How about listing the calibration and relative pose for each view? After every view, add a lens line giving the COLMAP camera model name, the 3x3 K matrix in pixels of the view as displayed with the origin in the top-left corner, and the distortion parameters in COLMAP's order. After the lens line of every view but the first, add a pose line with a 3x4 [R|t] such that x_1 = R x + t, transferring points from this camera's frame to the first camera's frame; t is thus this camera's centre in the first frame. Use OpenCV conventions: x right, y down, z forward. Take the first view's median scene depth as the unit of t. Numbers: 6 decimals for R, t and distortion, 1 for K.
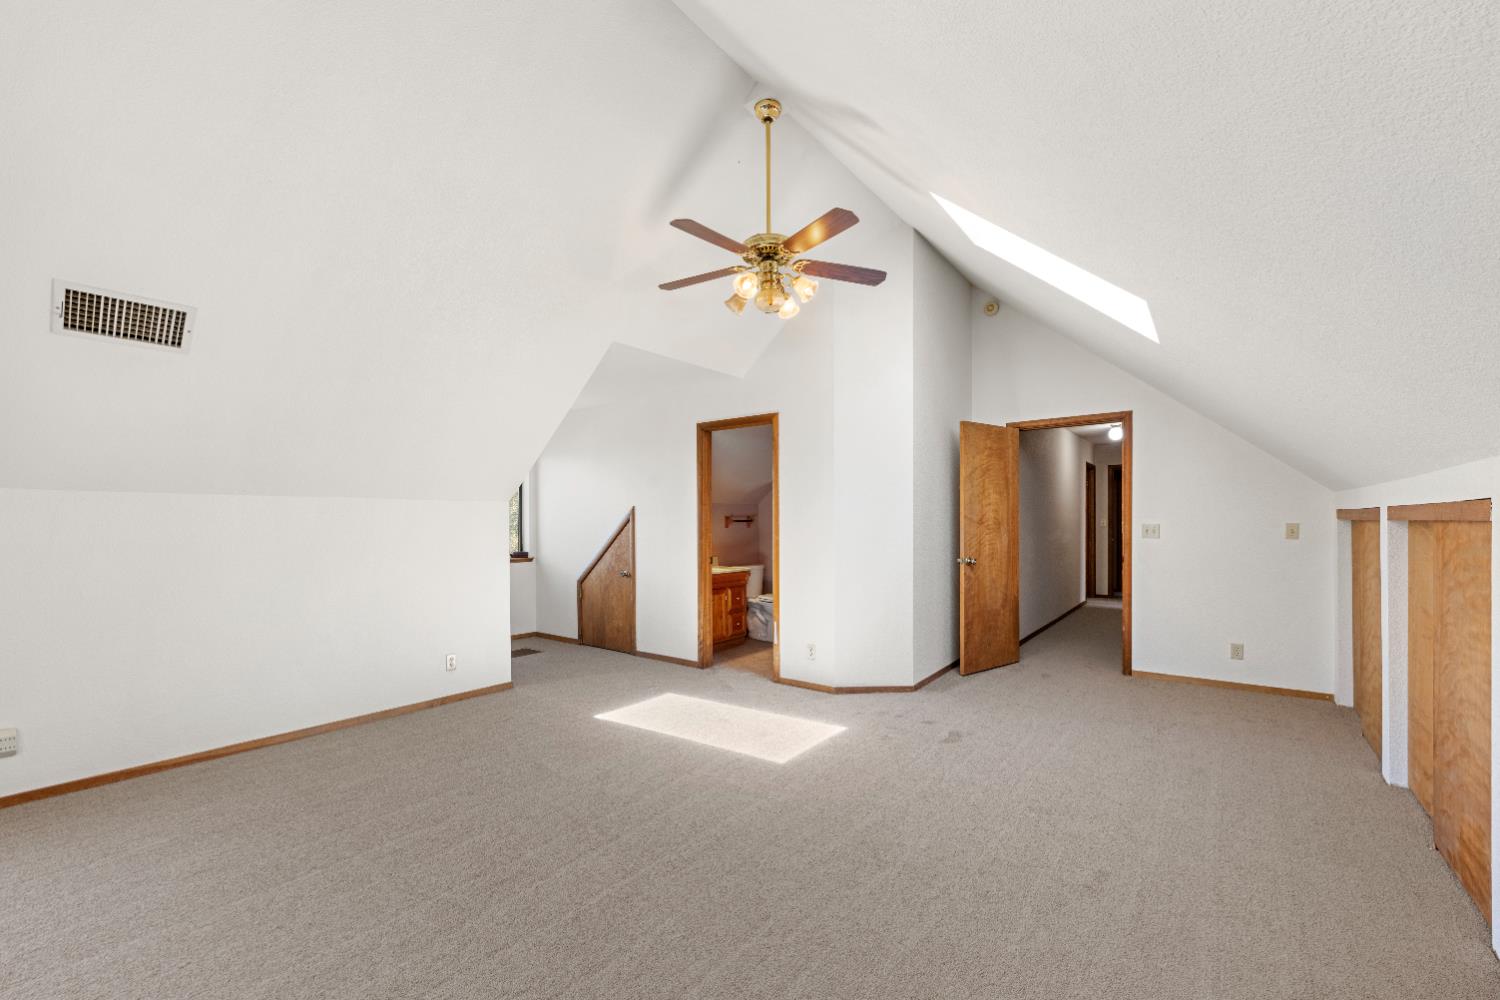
lens RADIAL K [[608.7, 0, 749.1], [0, 608.7, 510.3], [0, 0, 1]] dist [-0.000309, -0.000324]
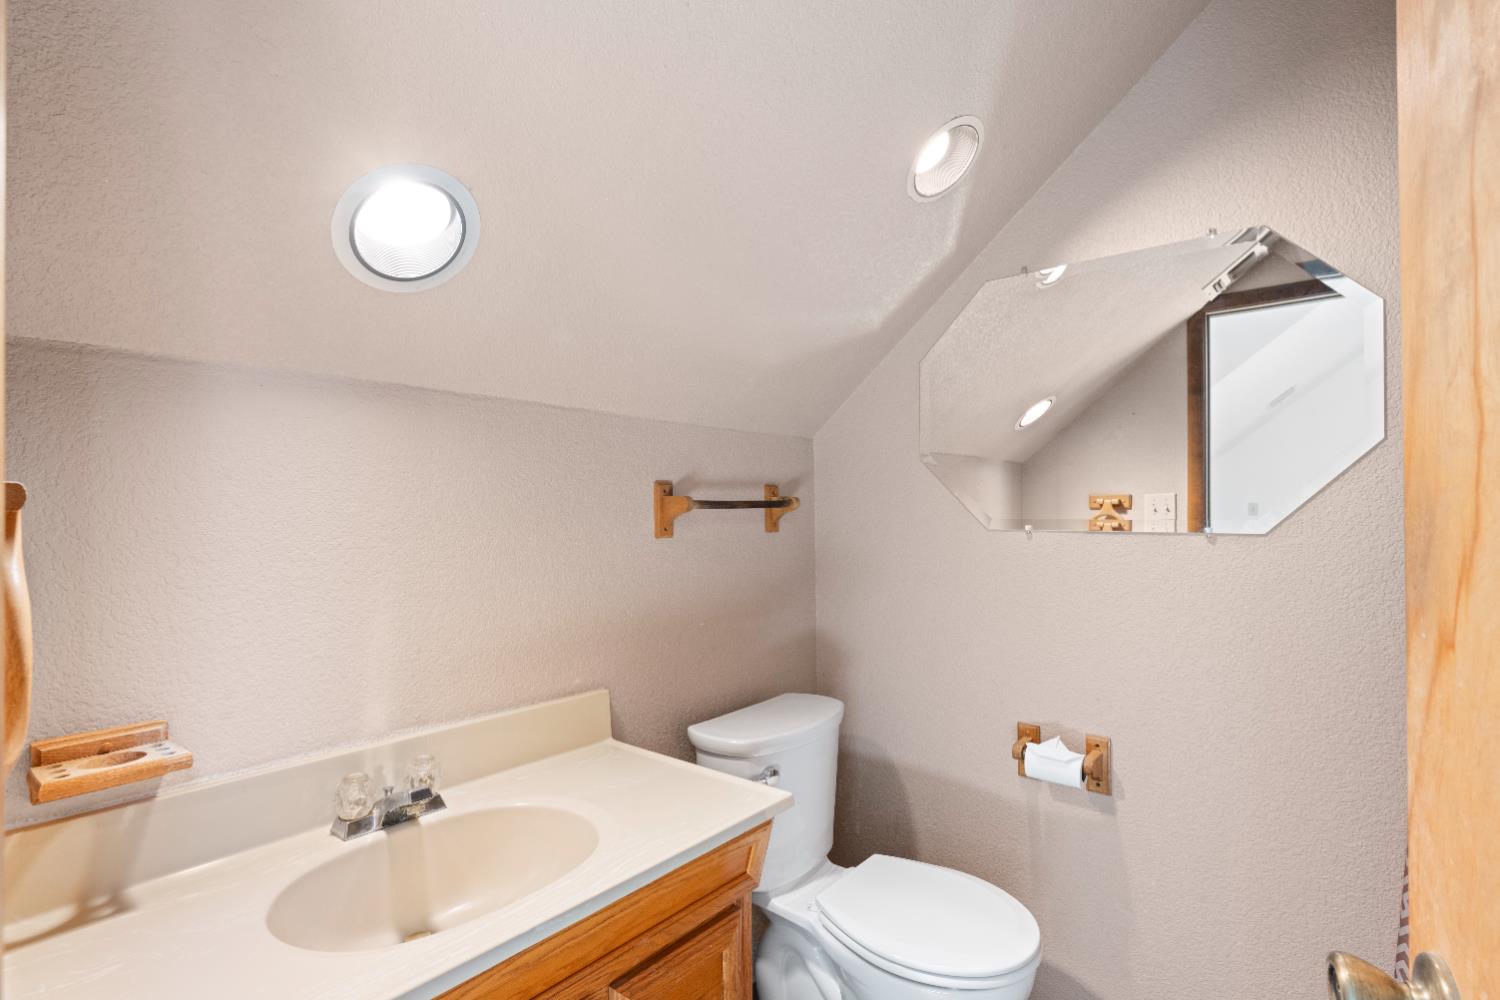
lens RADIAL K [[722.7, 0, 748.7], [0, 722.7, 499.0], [0, 0, 1]] dist [0.004060, 0.000082]
pose [[0.997992, -0.002446, -0.063294, 0.007894], [0.003014, 0.999956, 0.008877, 0.013267], [0.063270, -0.009050, 0.997955, 0.738929]]
